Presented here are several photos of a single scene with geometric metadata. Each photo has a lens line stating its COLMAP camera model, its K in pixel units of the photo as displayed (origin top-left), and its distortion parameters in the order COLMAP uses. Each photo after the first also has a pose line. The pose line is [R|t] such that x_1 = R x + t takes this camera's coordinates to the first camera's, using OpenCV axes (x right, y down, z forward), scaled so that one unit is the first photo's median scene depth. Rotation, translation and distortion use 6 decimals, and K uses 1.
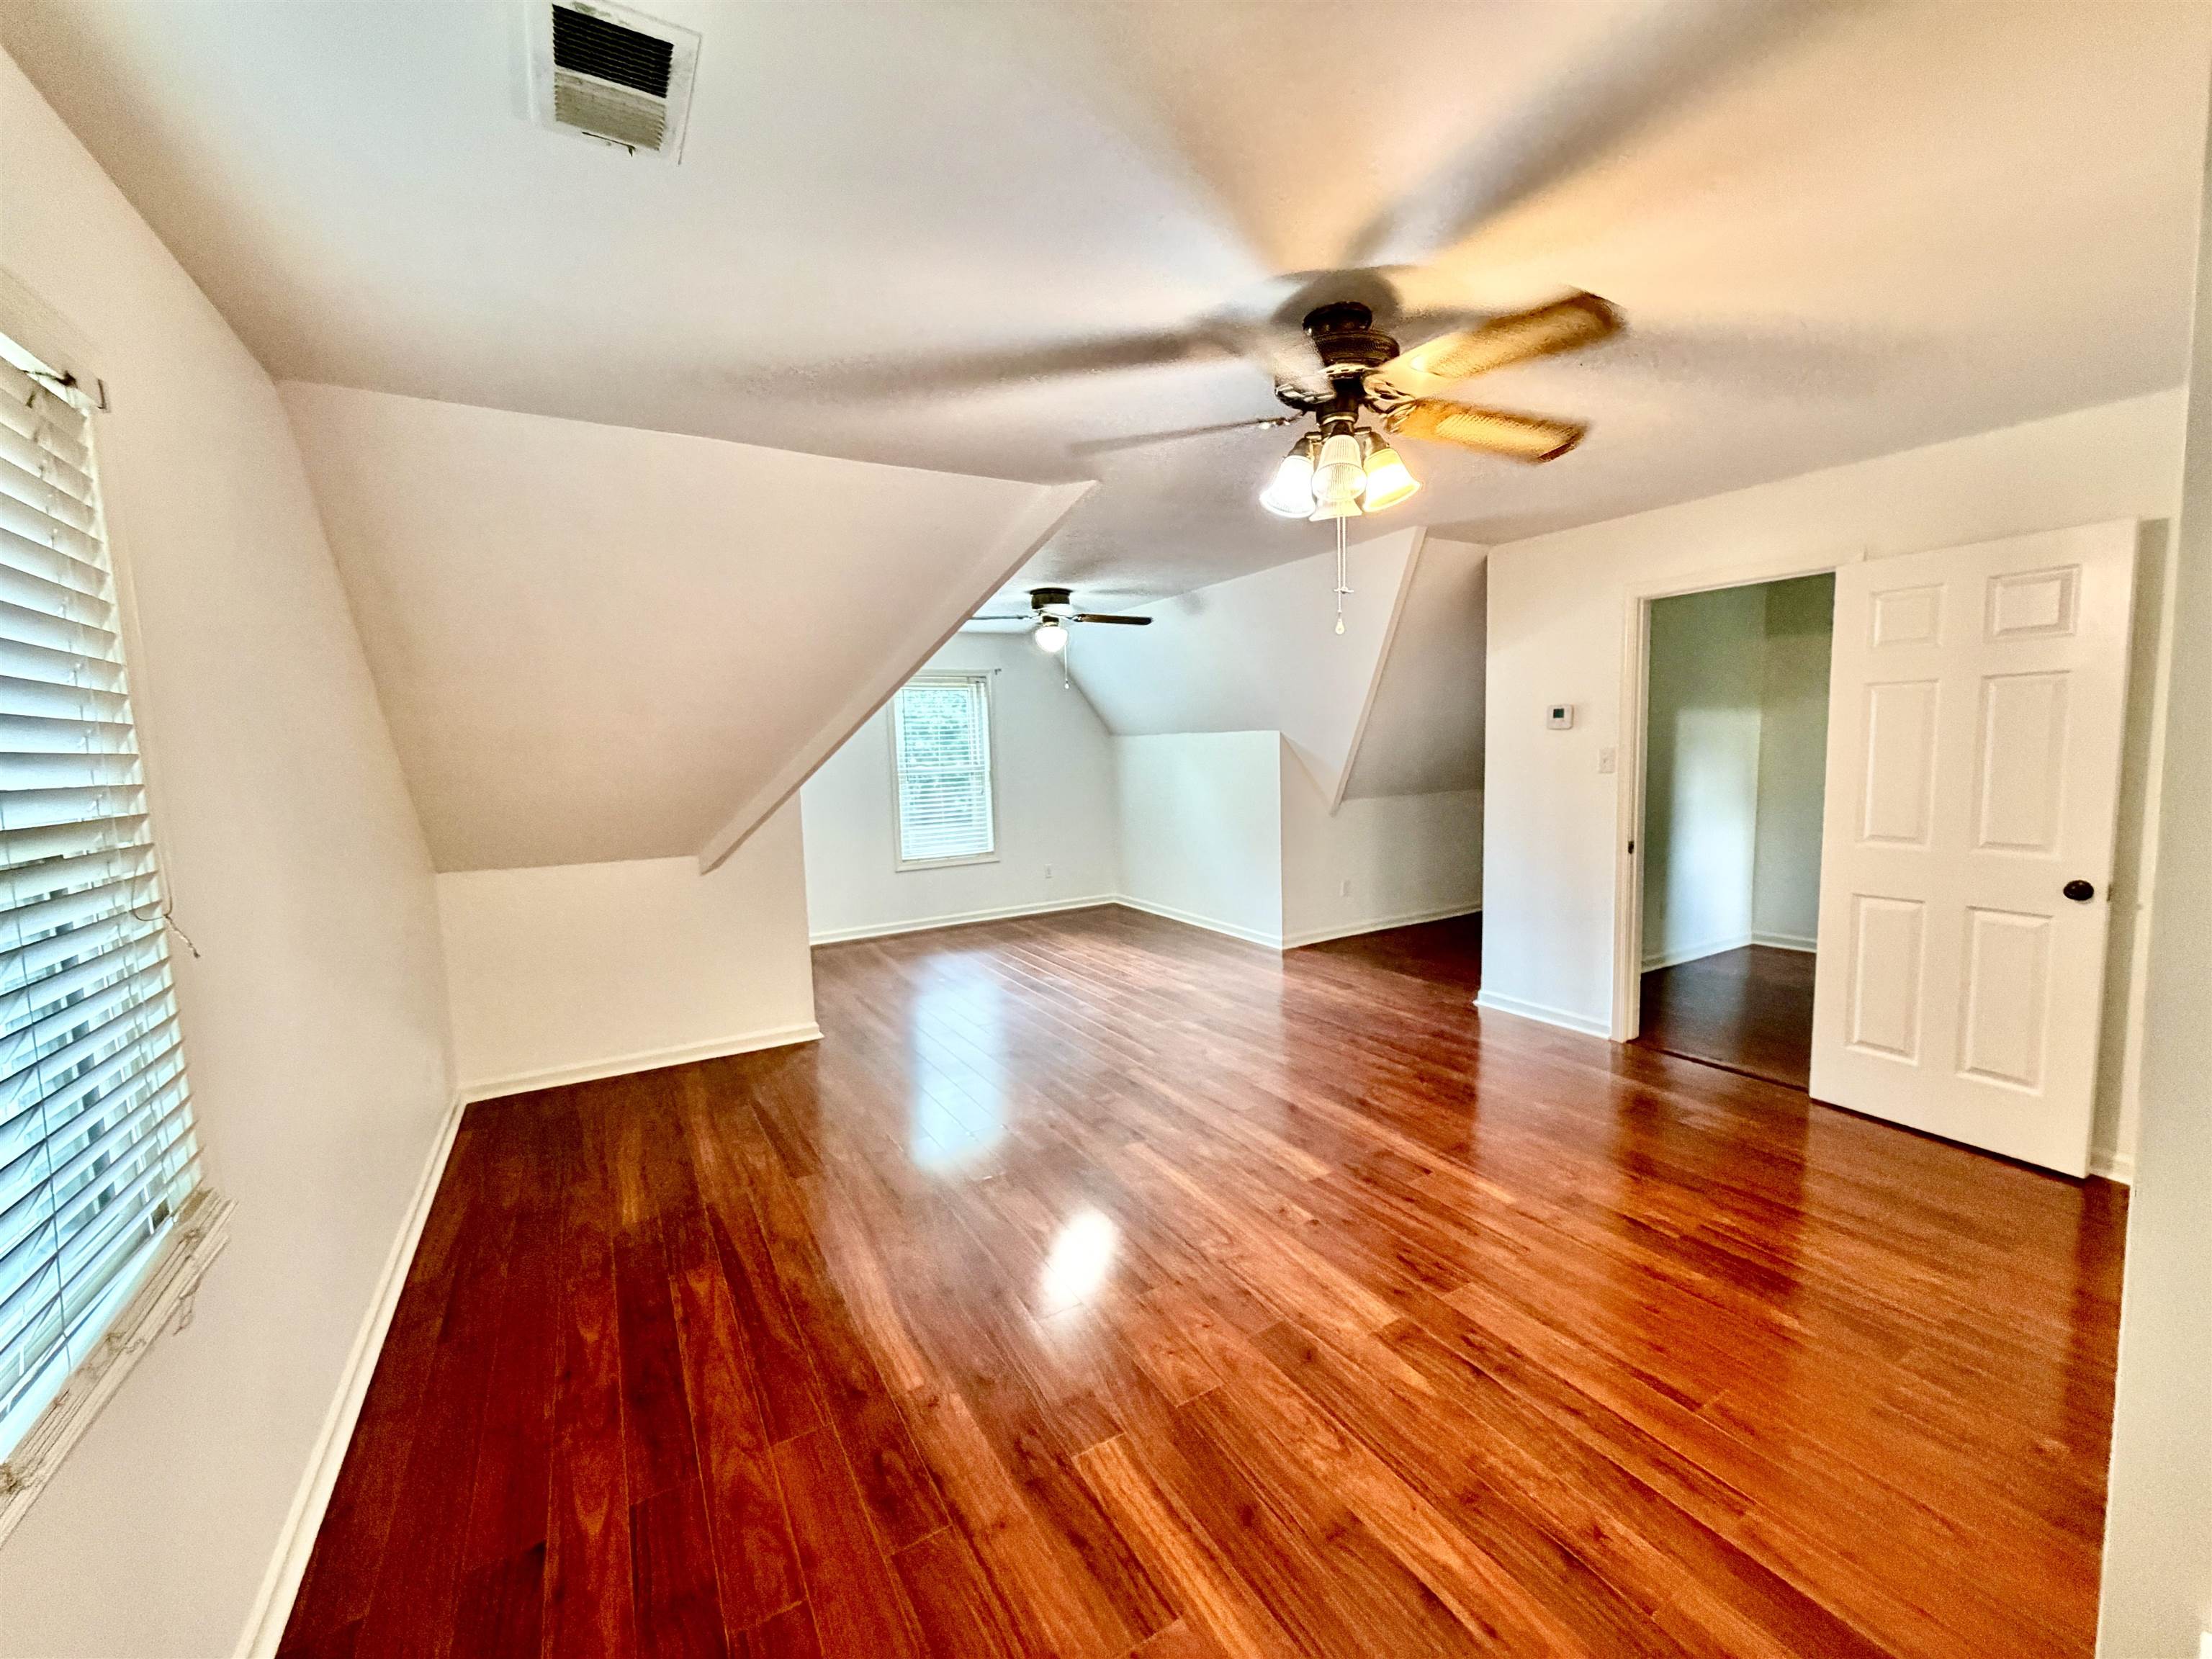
lens RADIAL K [[883.0, 0, 1110.9], [0, 883.0, 830.0], [0, 0, 1]] dist [-0.004380, -0.000498]
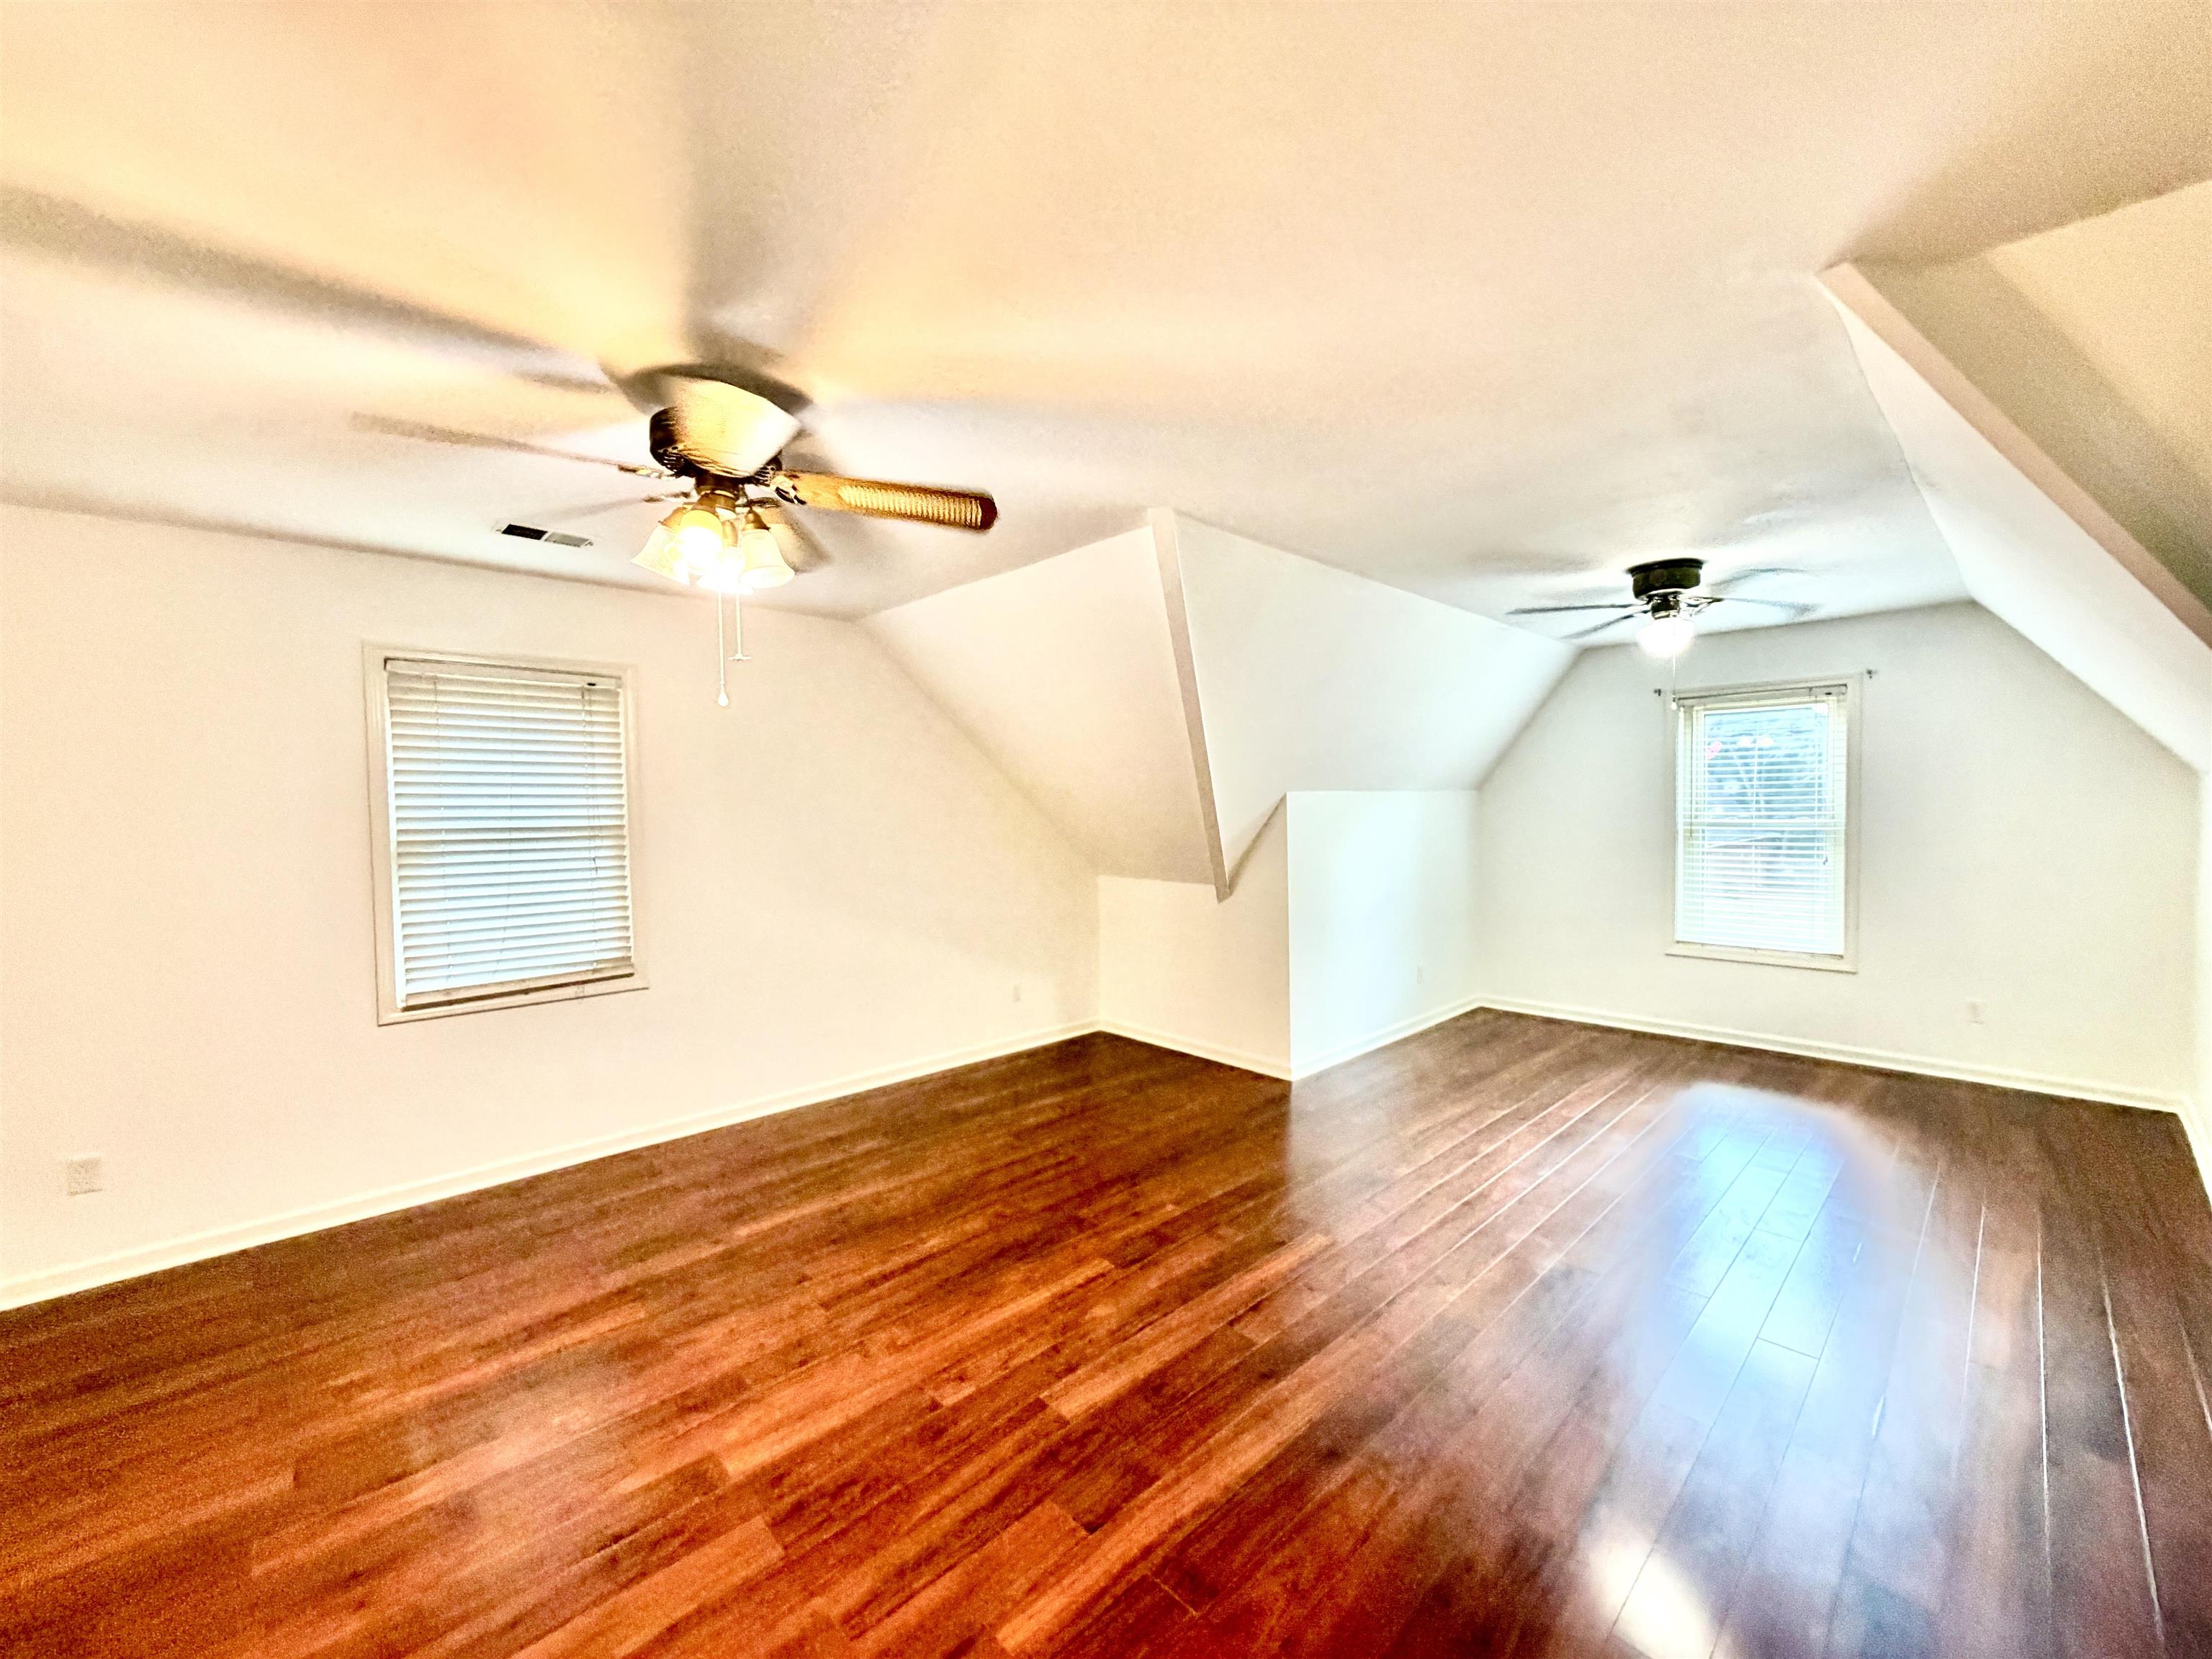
lens RADIAL K [[883.0, 0, 1111.6], [0, 883.0, 827.6], [0, 0, 1]] dist [-0.004380, -0.000498]
pose [[0.223810, 0.053284, -0.973175, 1.005146], [-0.088253, 0.995510, 0.034211, -0.118756], [0.970629, 0.078229, 0.227507, 0.920774]]
